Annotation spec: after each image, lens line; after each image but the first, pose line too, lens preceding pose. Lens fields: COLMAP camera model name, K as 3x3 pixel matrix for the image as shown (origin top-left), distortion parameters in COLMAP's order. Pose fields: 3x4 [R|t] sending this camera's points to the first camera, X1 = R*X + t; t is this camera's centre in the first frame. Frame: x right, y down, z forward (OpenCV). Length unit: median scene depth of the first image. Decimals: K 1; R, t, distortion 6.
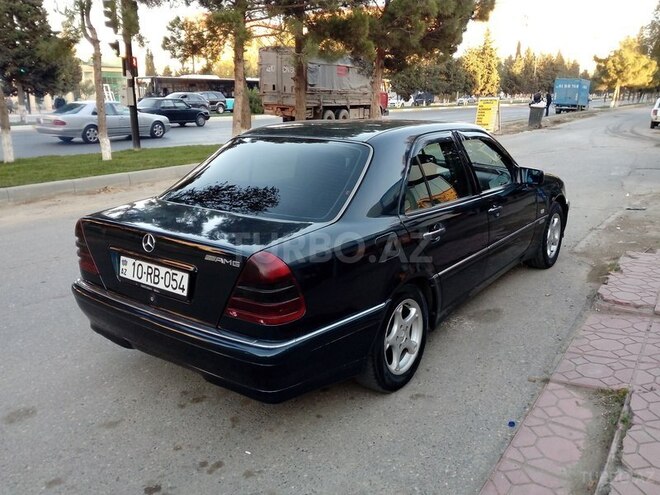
lens RADIAL K [[535.8, 0, 335.4], [0, 535.8, 248.5], [0, 0, 1]] dist [0.060243, -0.106806]
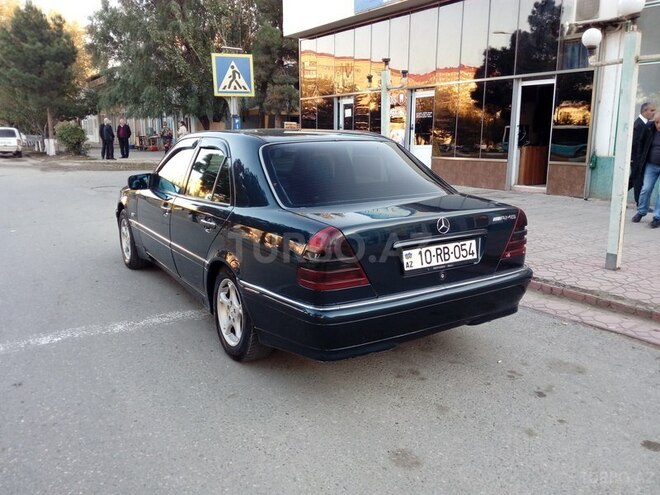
lens RADIAL K [[535.8, 0, 335.4], [0, 535.8, 248.5], [0, 0, 1]] dist [0.060243, -0.106806]
pose [[0.366422, -0.196617, 0.909437, -1.368073], [0.248219, 0.962652, 0.108112, -0.132296], [-0.896728, 0.186125, 0.401541, 0.711281]]
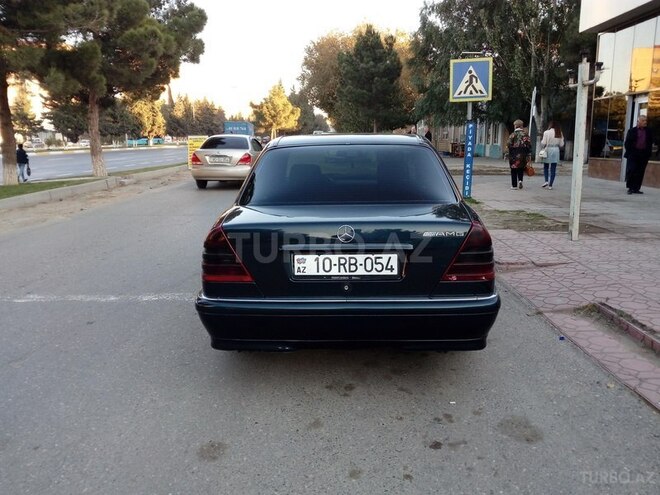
lens RADIAL K [[535.8, 0, 335.4], [0, 535.8, 248.5], [0, 0, 1]] dist [0.060243, -0.106806]
pose [[0.827470, -0.118330, 0.548900, -0.884704], [0.158902, 0.986931, -0.026787, 0.040633], [-0.538557, 0.109387, 0.835459, 0.125273]]
